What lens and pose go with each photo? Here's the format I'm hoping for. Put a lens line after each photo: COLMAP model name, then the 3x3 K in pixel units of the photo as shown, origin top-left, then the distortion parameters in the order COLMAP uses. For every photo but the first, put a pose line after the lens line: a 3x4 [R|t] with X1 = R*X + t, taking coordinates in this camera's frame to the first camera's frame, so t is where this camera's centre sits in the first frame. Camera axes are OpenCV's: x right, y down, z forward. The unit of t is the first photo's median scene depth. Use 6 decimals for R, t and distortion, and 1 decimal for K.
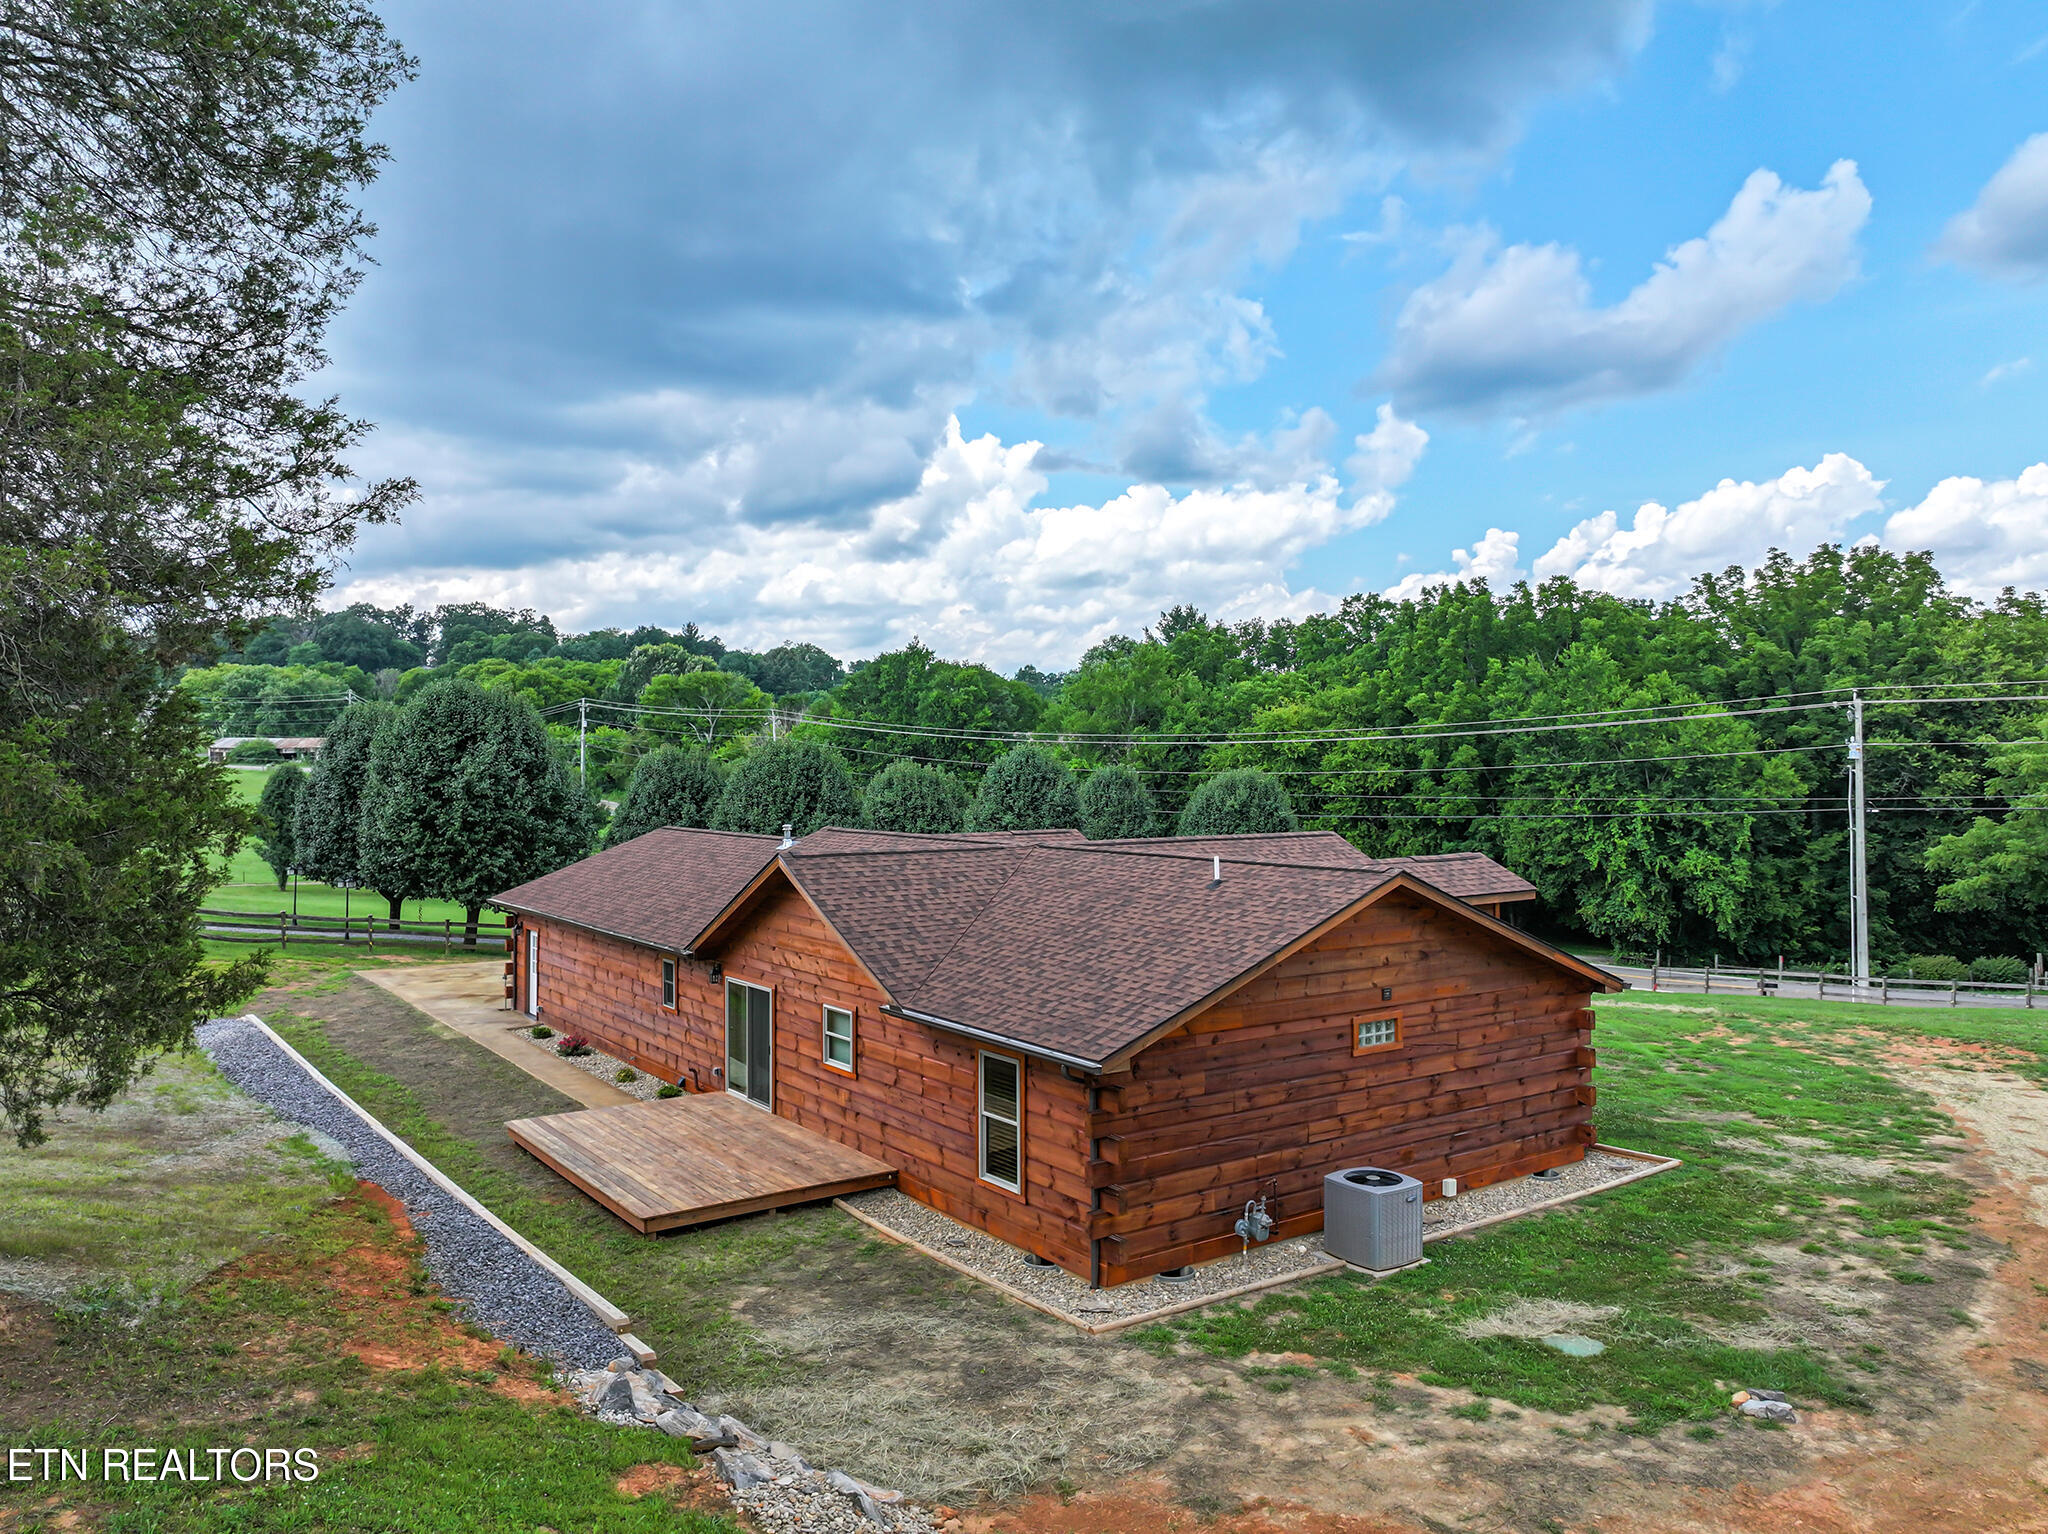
lens RADIAL K [[1438.4, 0, 1031.2], [0, 1438.4, 762.6], [0, 0, 1]] dist [-0.004747, 0.024073]
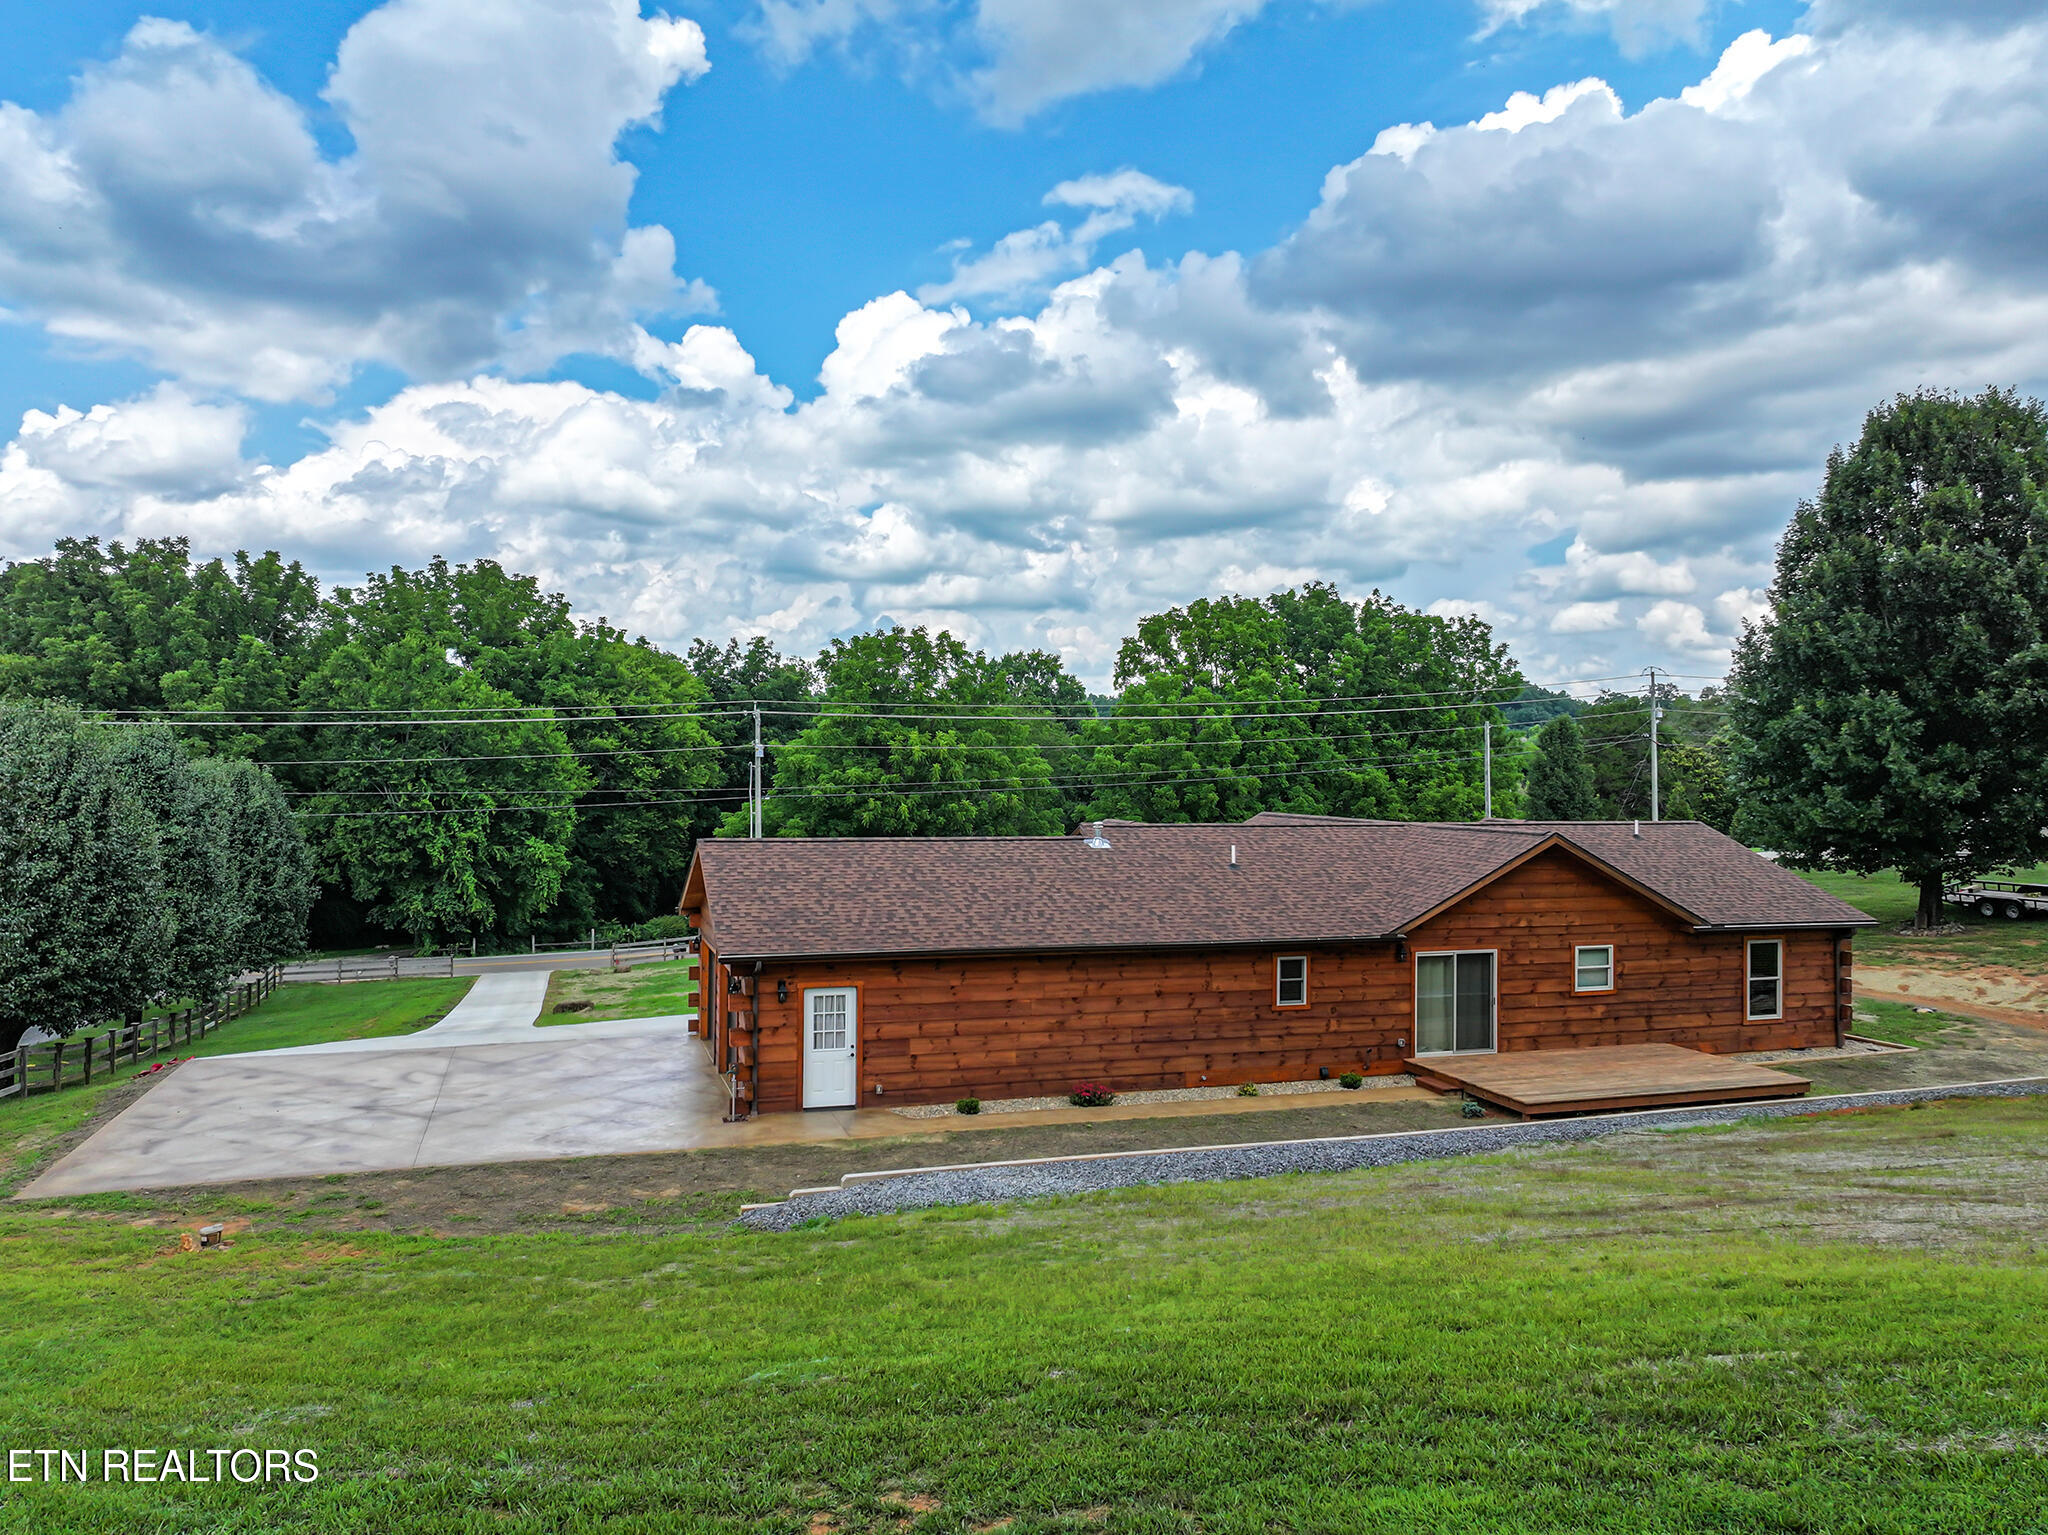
lens RADIAL K [[1438.4, 0, 1031.2], [0, 1438.4, 763.1], [0, 0, 1]] dist [-0.004747, 0.024073]
pose [[0.364936, -0.003009, 0.931028, -0.513601], [-0.004096, 0.999980, 0.004838, -0.003862], [-0.931024, -0.005579, 0.364916, 0.315461]]
